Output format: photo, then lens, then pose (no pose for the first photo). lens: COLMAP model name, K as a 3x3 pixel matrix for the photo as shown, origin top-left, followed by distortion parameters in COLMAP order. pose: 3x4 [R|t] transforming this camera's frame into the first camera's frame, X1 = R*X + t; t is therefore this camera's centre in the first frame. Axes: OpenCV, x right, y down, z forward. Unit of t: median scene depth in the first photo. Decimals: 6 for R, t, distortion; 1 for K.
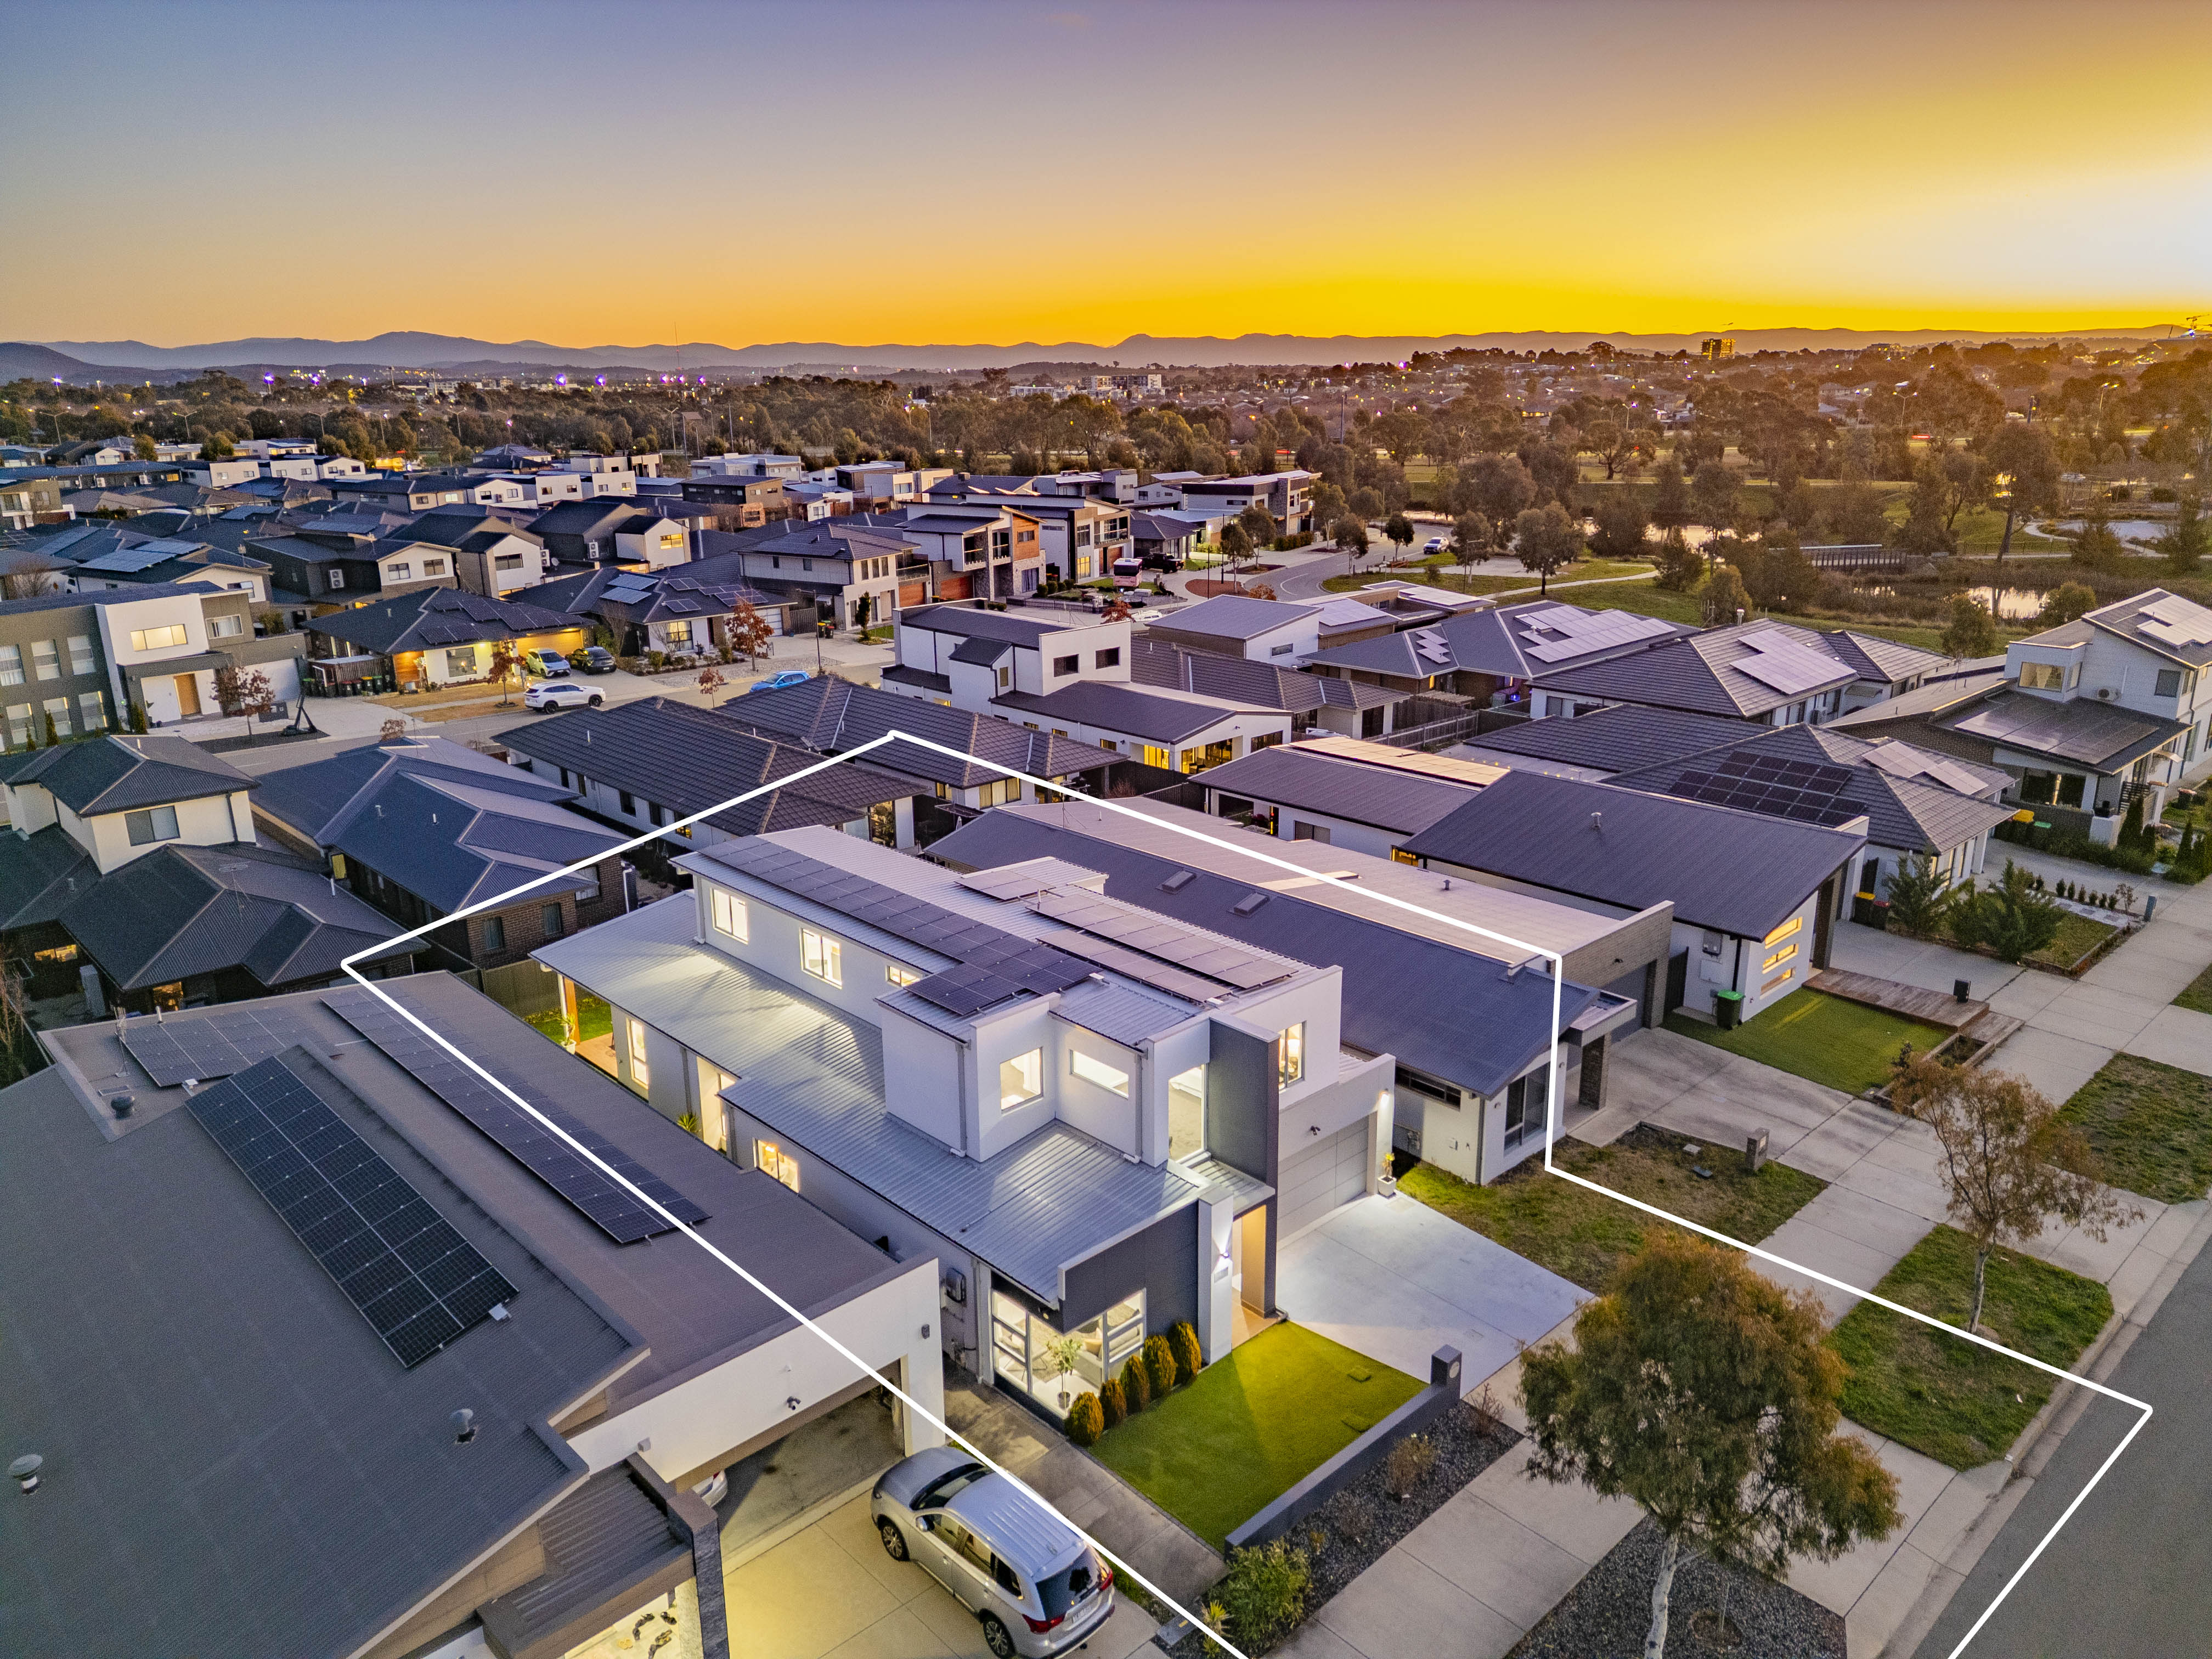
lens RADIAL K [[1551.4, 0, 1095.2], [0, 1551.4, 834.0], [0, 0, 1]] dist [0.083339, -0.094550]
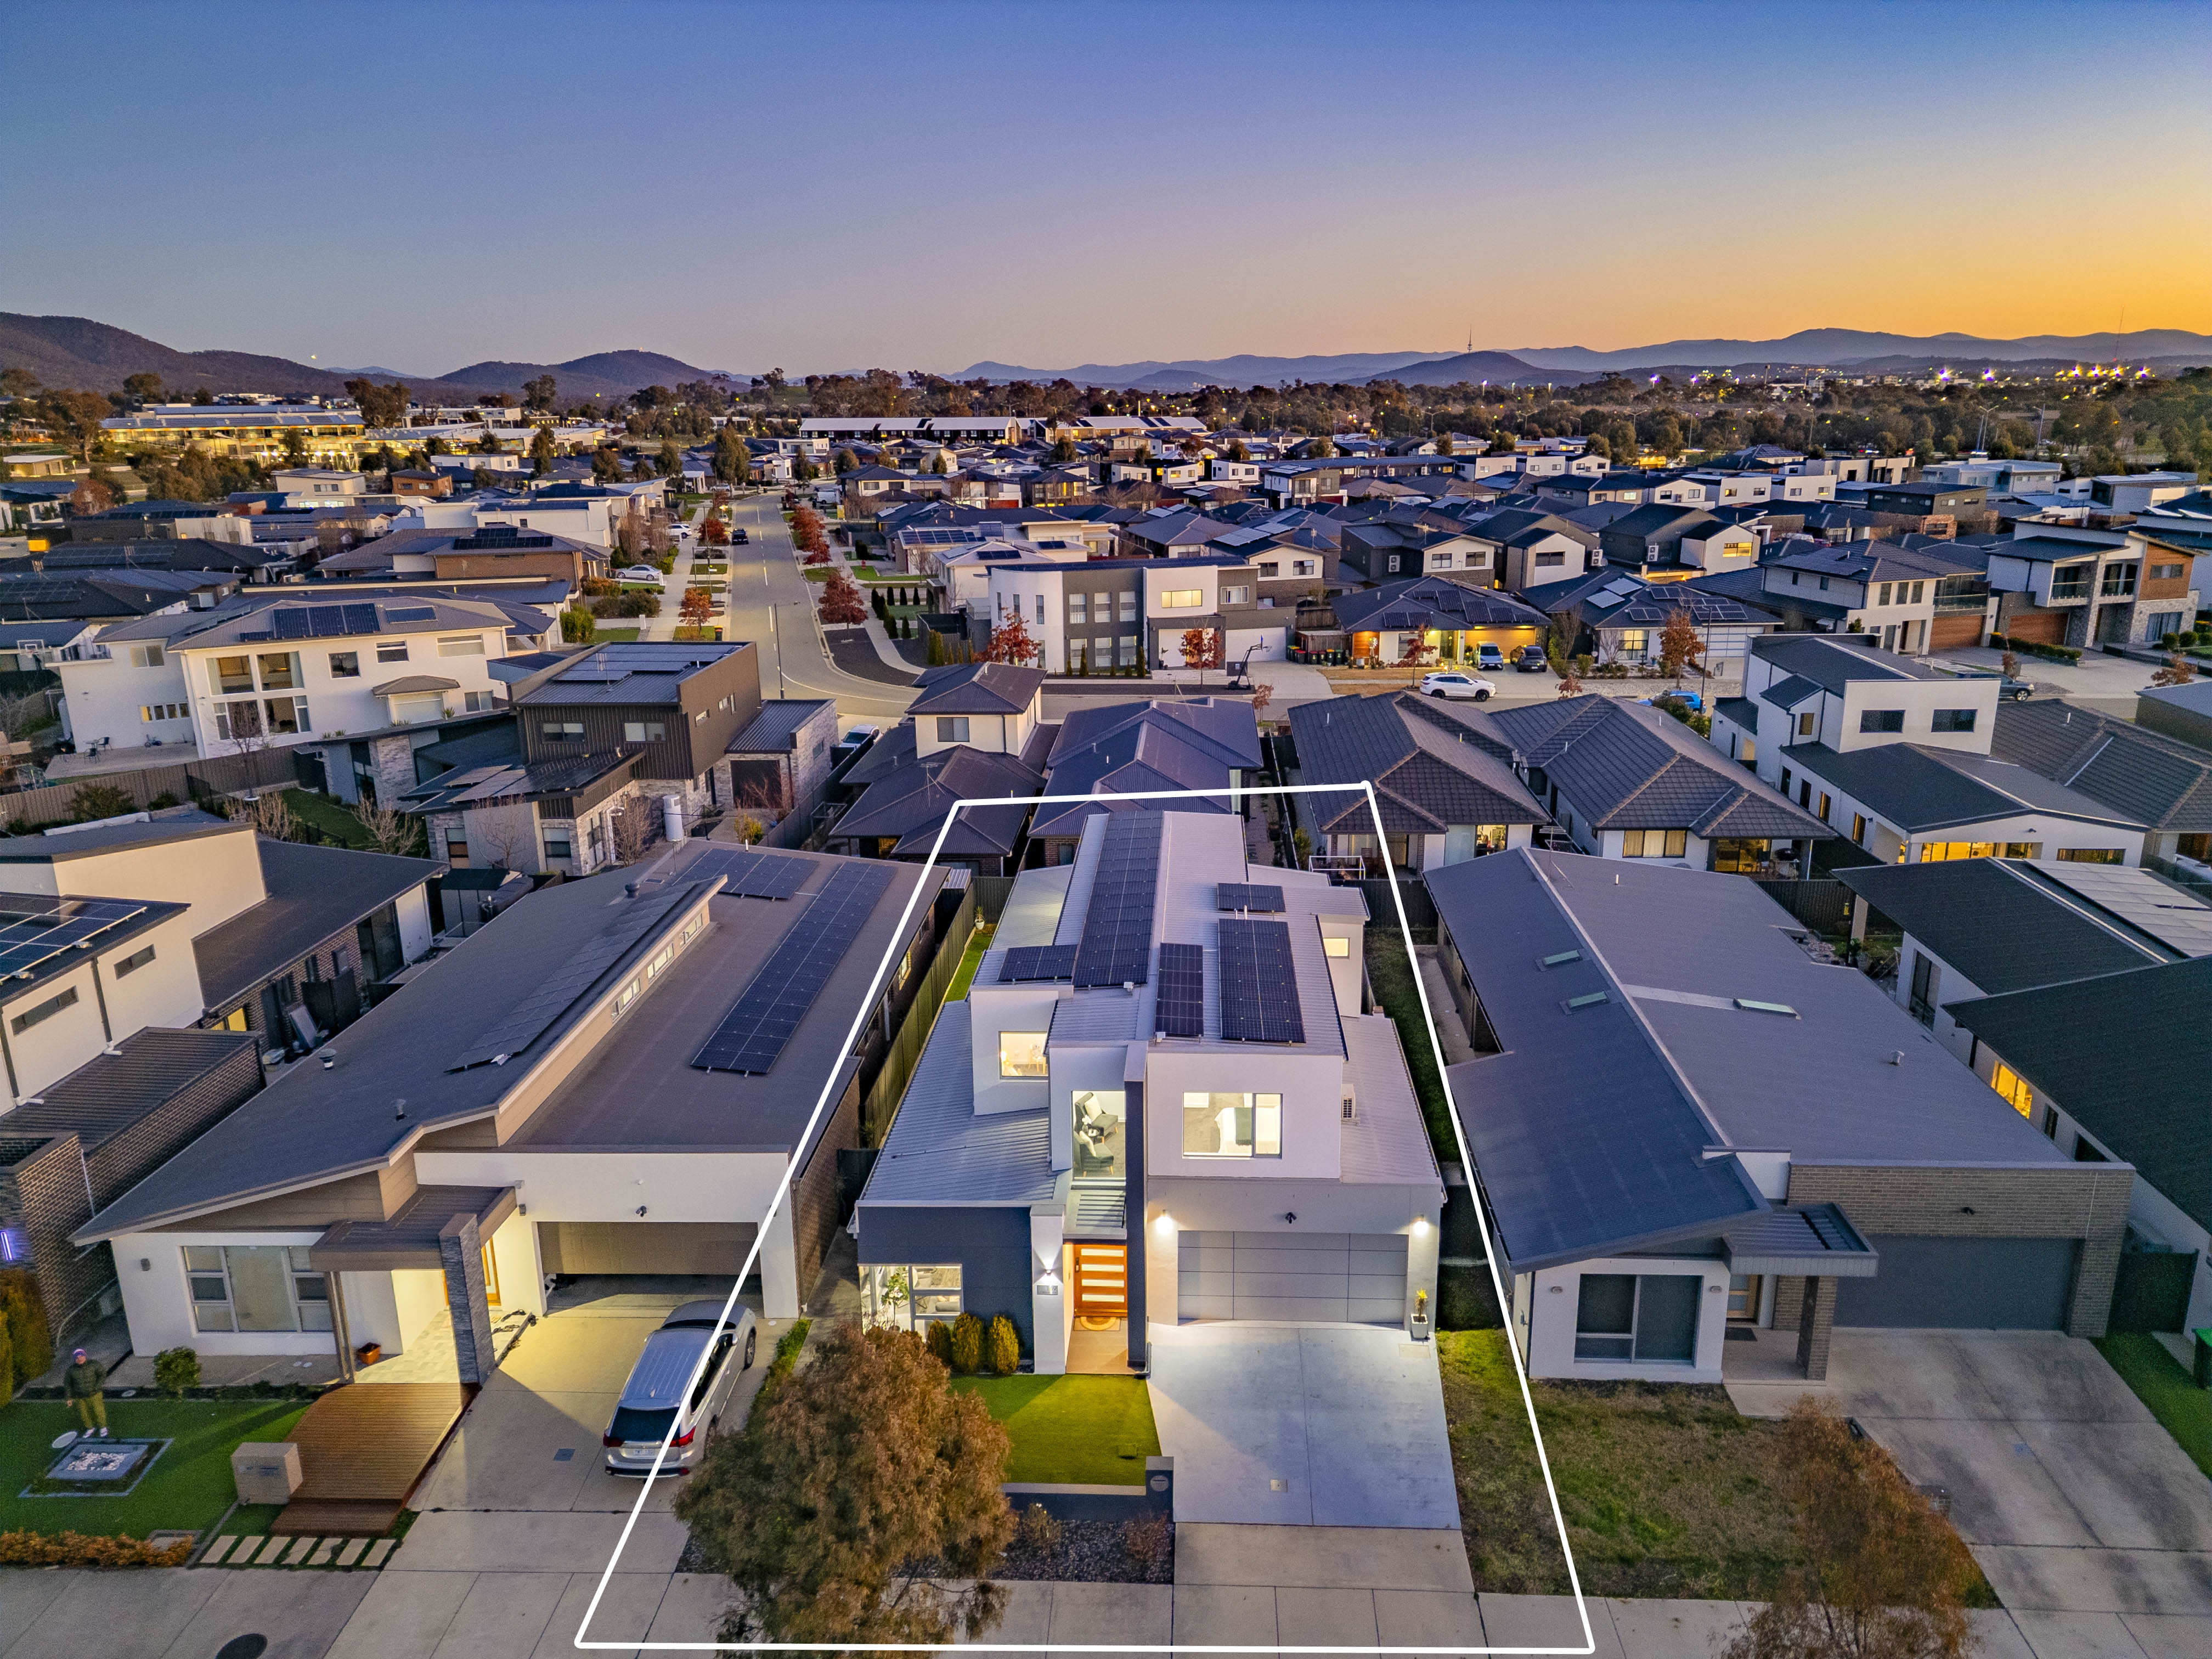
lens RADIAL K [[1551.4, 0, 1095.2], [0, 1551.4, 834.0], [0, 0, 1]] dist [0.083339, -0.094550]
pose [[0.685328, 0.199137, -0.700479, 0.192947], [-0.198023, 0.976600, 0.083896, -0.024438], [0.700795, 0.081215, 0.708725, 0.074350]]
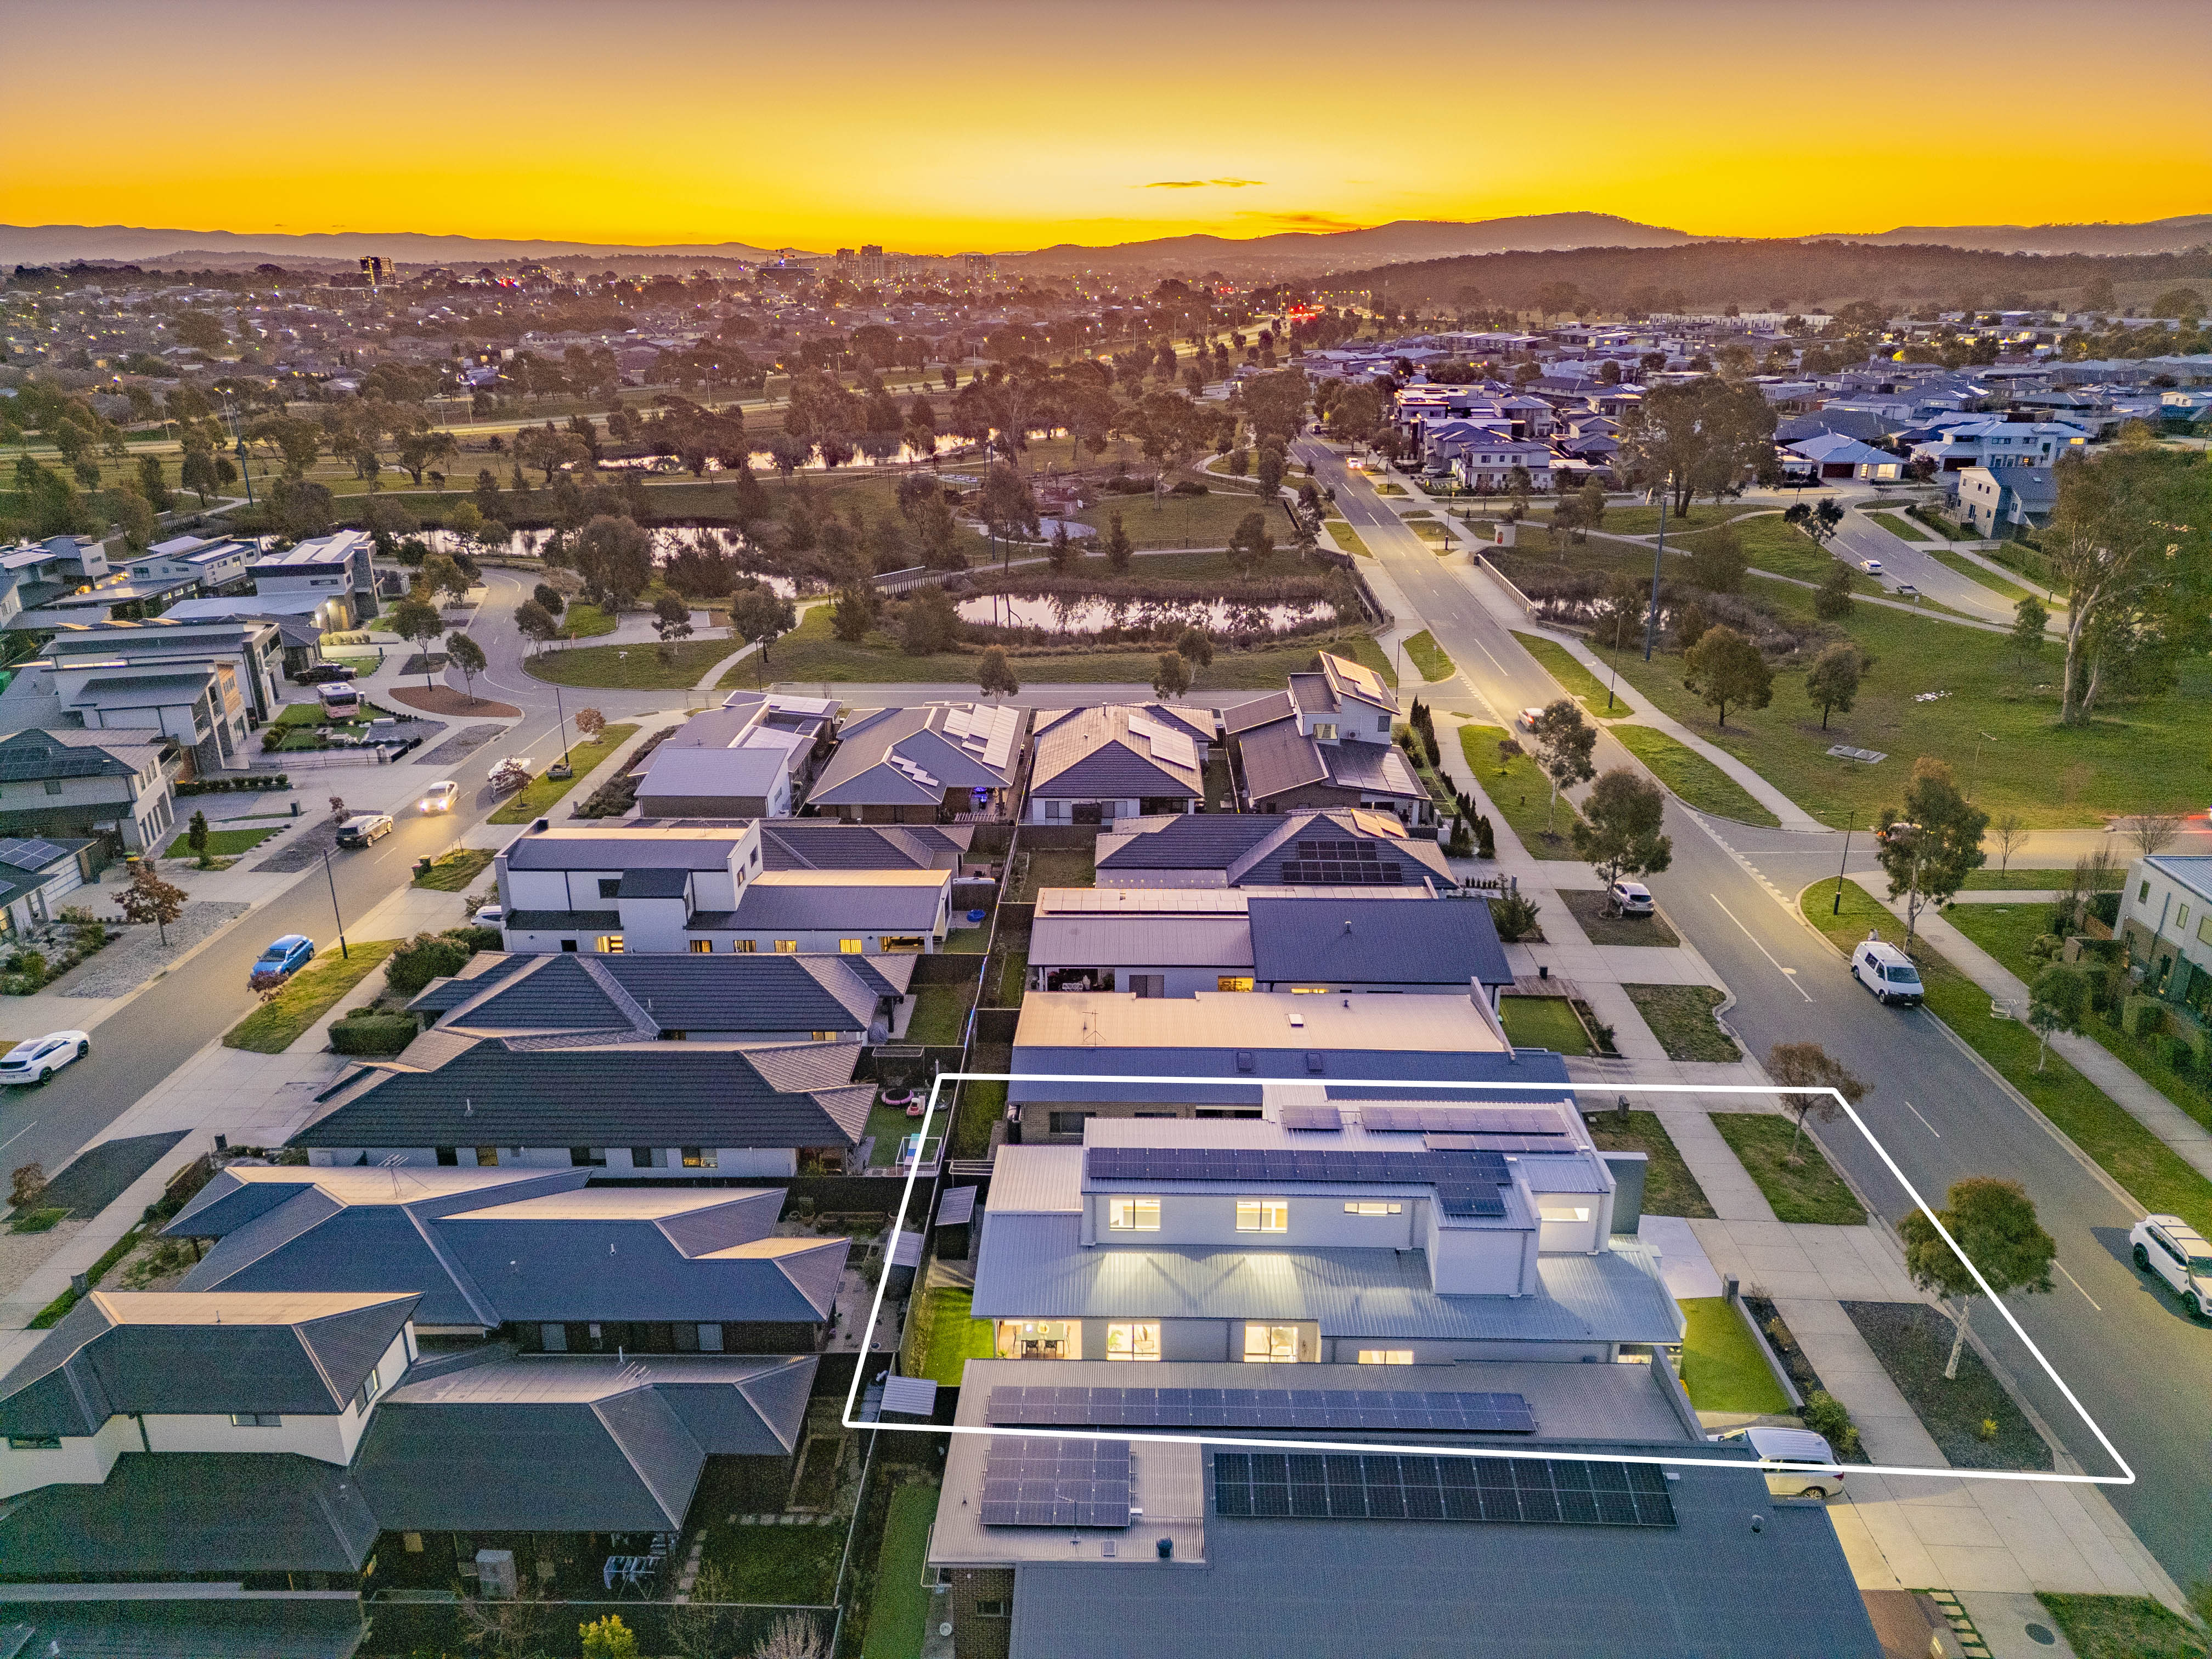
lens RADIAL K [[1551.4, 0, 1095.2], [0, 1551.4, 834.0], [0, 0, 1]] dist [0.083339, -0.094550]
pose [[0.689724, -0.241657, 0.682556, -0.379551], [0.197845, 0.969689, 0.143392, -0.159488], [-0.696519, 0.036139, 0.716628, 0.030284]]
